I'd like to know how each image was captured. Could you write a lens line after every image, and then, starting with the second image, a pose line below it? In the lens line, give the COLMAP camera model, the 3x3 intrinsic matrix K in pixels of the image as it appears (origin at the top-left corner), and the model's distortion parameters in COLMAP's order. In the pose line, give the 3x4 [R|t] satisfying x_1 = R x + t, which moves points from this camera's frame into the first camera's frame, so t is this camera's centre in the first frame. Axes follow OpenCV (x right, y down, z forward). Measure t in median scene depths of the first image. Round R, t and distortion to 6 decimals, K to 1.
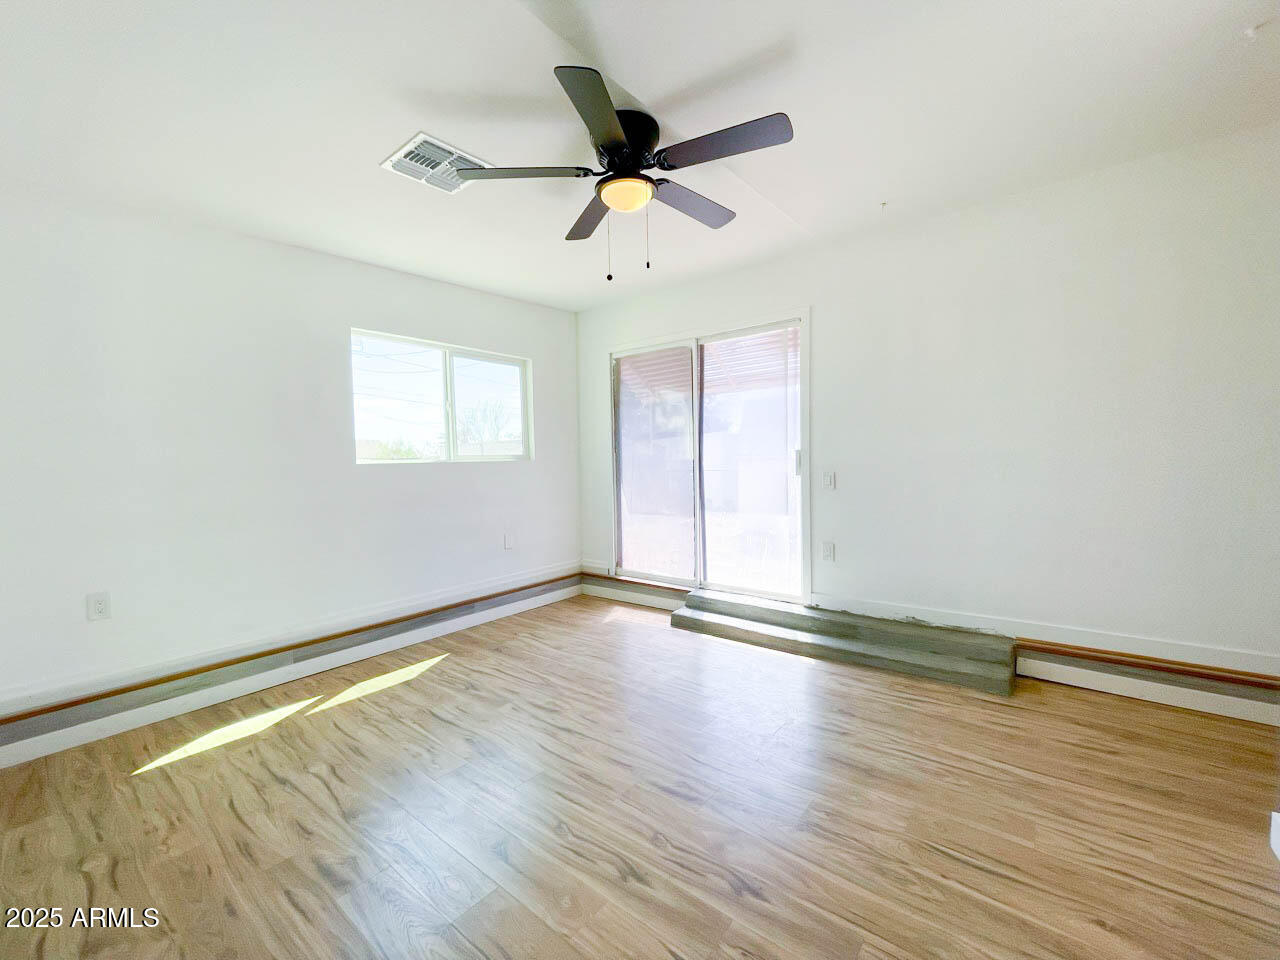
lens RADIAL K [[519.3, 0, 640.8], [0, 519.3, 486.8], [0, 0, 1]] dist [0.005600, 0.000240]
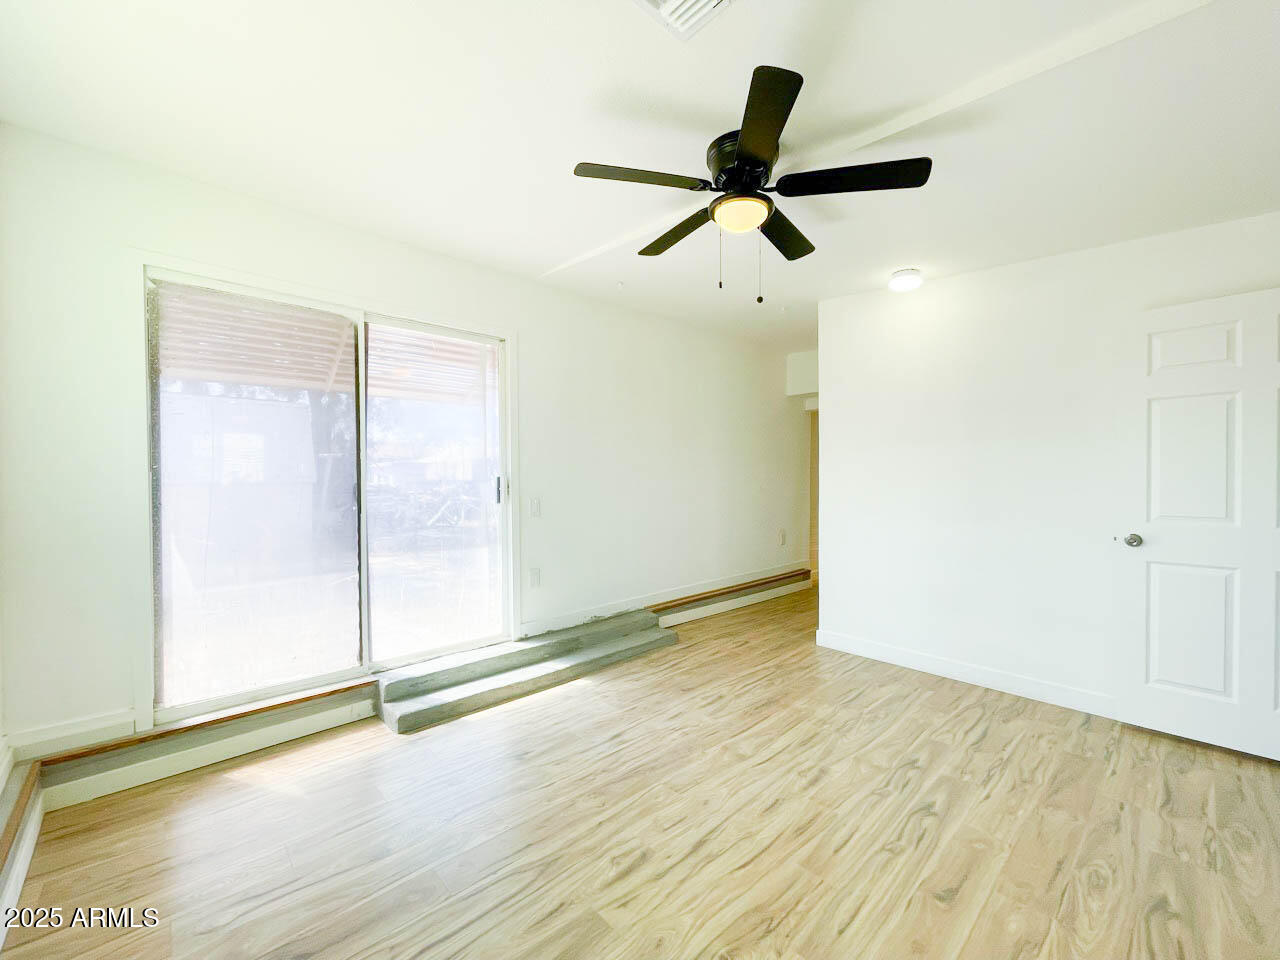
lens RADIAL K [[519.3, 0, 640.3], [0, 519.3, 481.3], [0, 0, 1]] dist [0.005600, 0.000240]
pose [[0.155959, 0.015002, 0.987650, -0.780802], [0.049738, 0.998497, -0.023021, -0.036845], [-0.986510, 0.052714, 0.154978, 0.809906]]
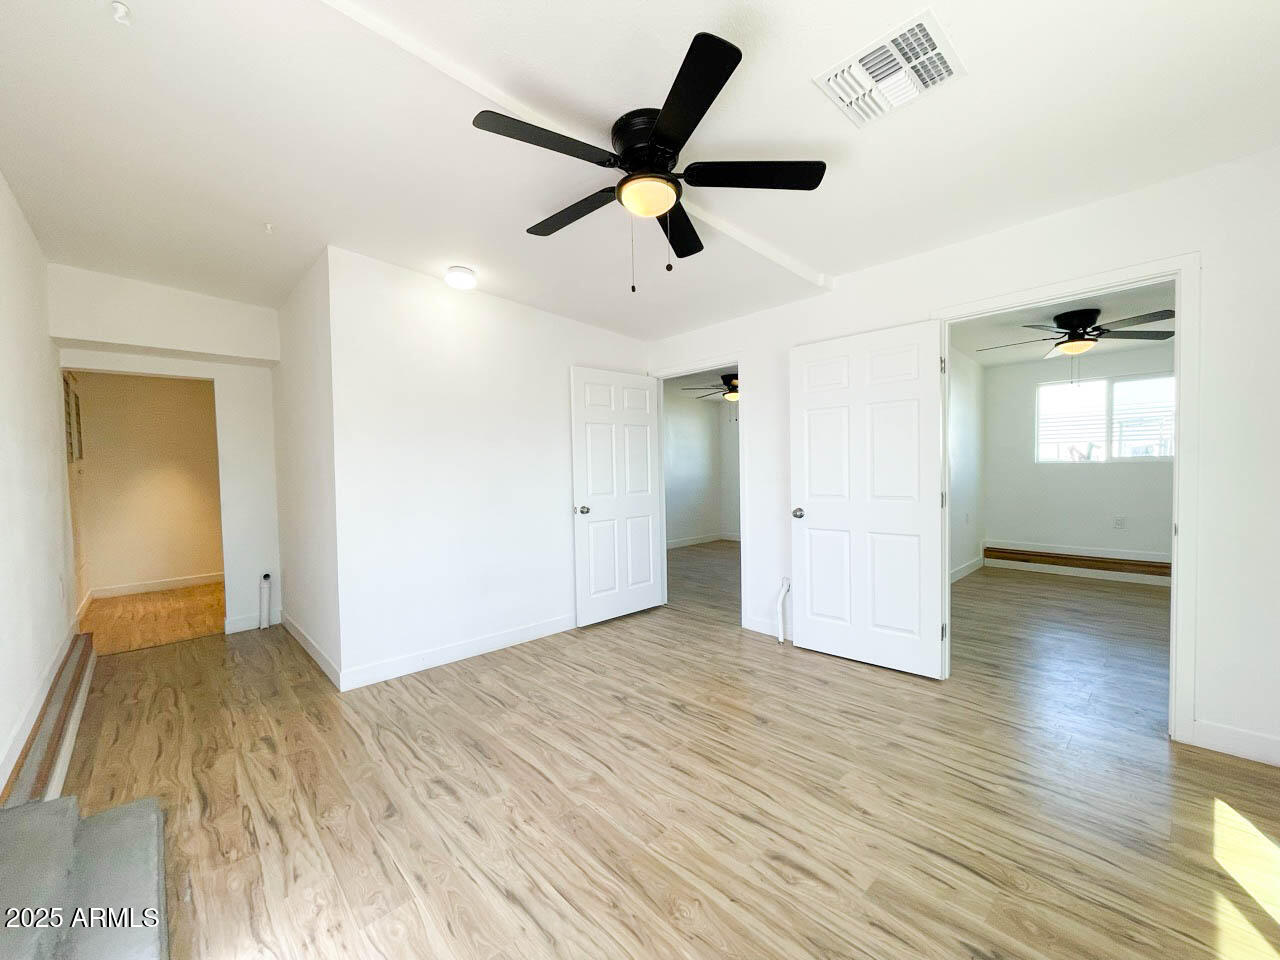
lens RADIAL K [[519.3, 0, 631.9], [0, 519.3, 482.1], [0, 0, 1]] dist [0.005600, 0.000240]
pose [[-0.984974, 0.037235, 0.168640, -0.105781], [0.050009, 0.996140, 0.072143, -0.090519], [-0.165302, 0.079493, -0.983034, 1.518378]]
